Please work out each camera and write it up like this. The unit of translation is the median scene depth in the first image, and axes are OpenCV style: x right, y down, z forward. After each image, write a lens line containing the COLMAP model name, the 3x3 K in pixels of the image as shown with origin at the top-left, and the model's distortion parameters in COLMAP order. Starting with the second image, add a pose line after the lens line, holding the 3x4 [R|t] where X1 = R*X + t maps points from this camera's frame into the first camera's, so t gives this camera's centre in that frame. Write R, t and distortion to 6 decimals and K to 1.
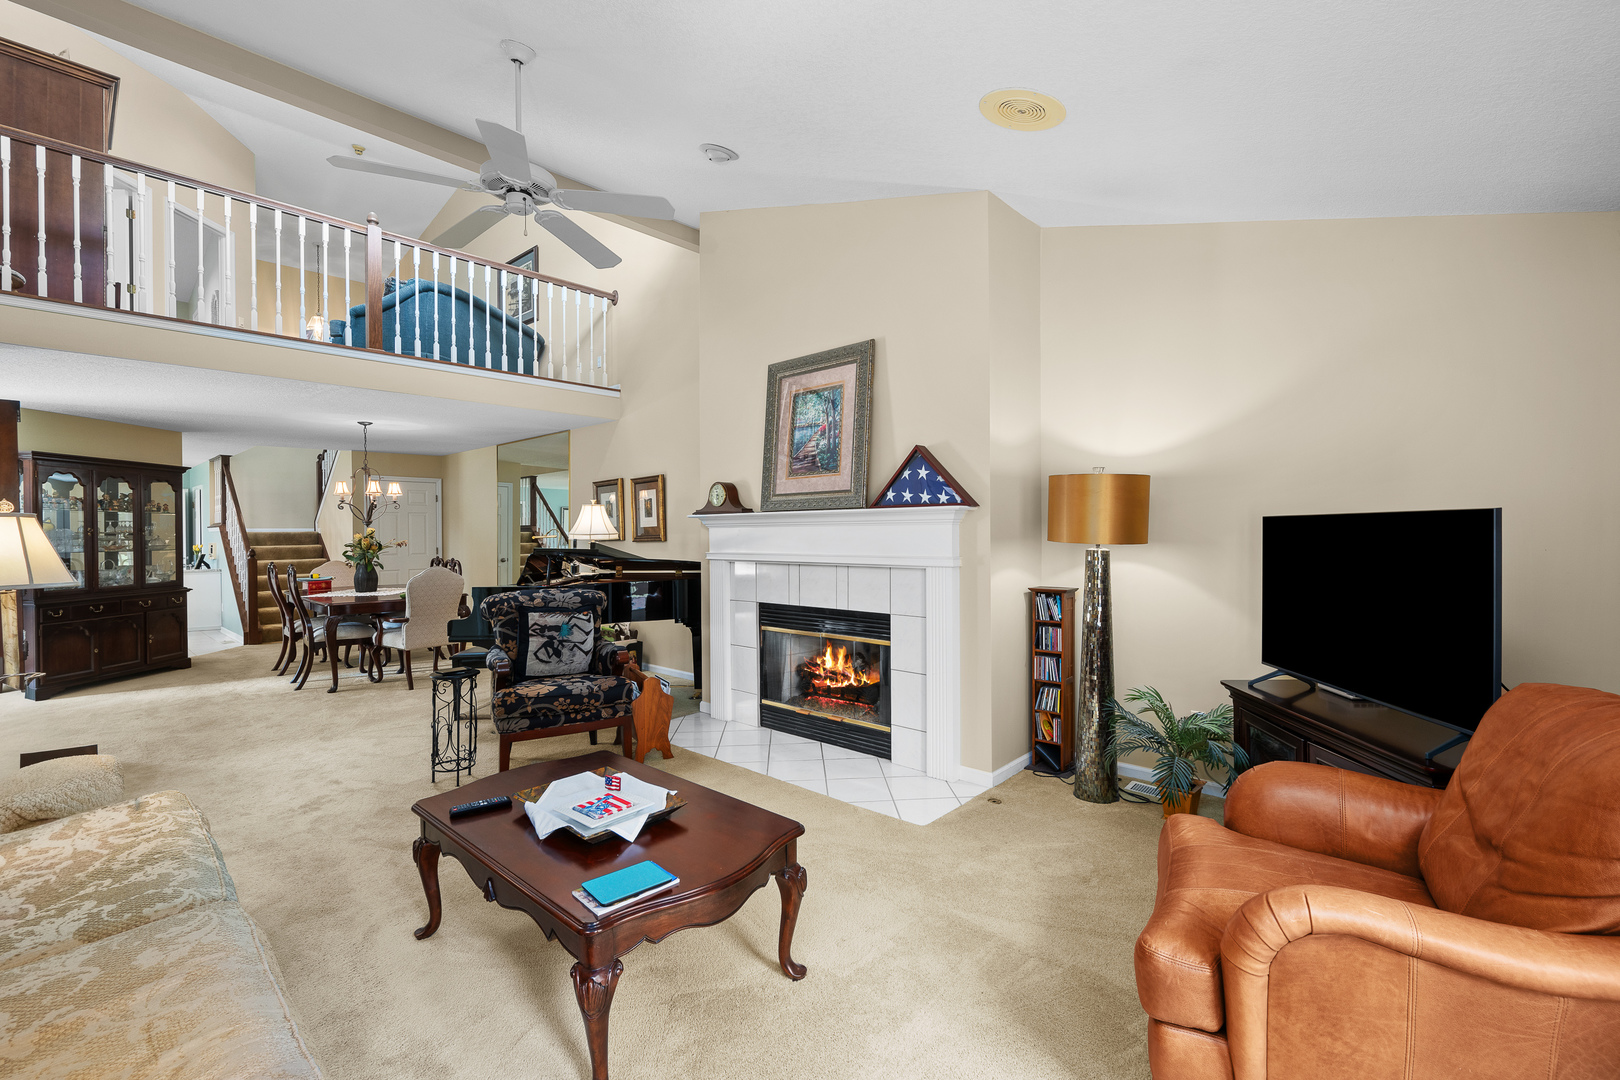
lens RADIAL K [[640.8, 0, 811.4], [0, 640.8, 551.6], [0, 0, 1]] dist [-0.001172, 0.000021]
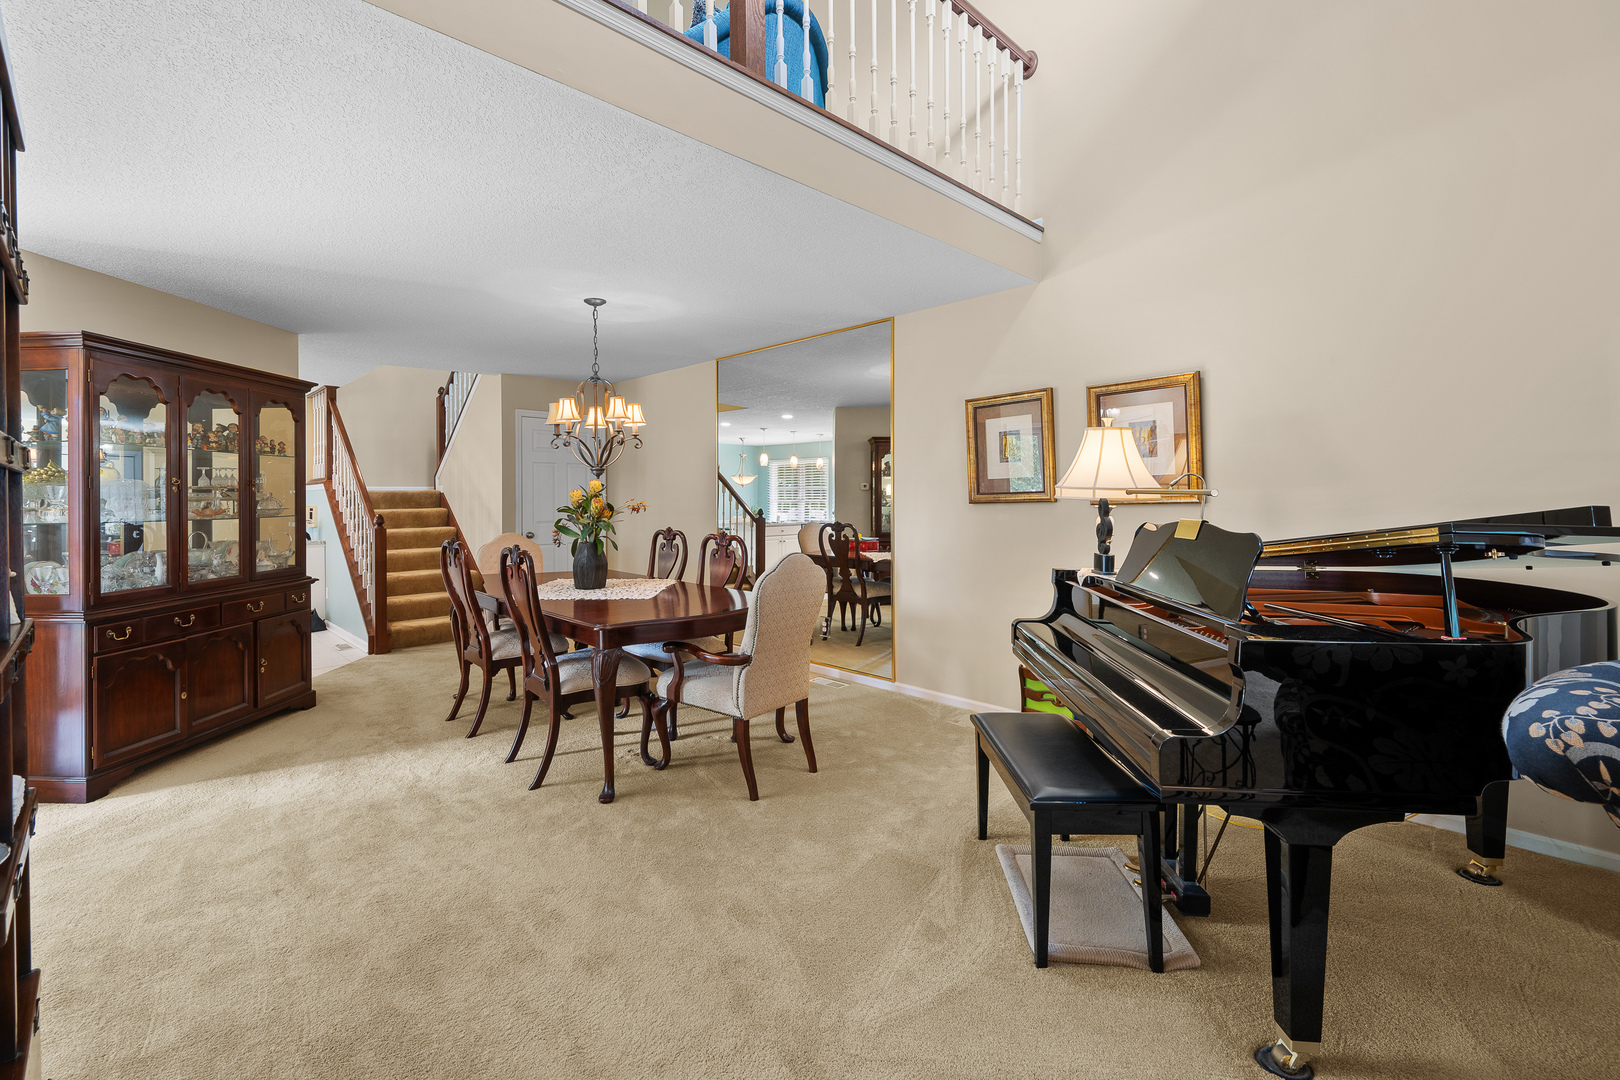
lens RADIAL K [[707.3, 0, 802.7], [0, 707.3, 510.0], [0, 0, 1]] dist [-0.000360, -0.000117]
pose [[0.994559, 0.001697, -0.104161, -0.454043], [-0.002588, 0.999961, -0.008424, -0.004476], [0.104143, 0.008647, 0.994525, 0.387370]]
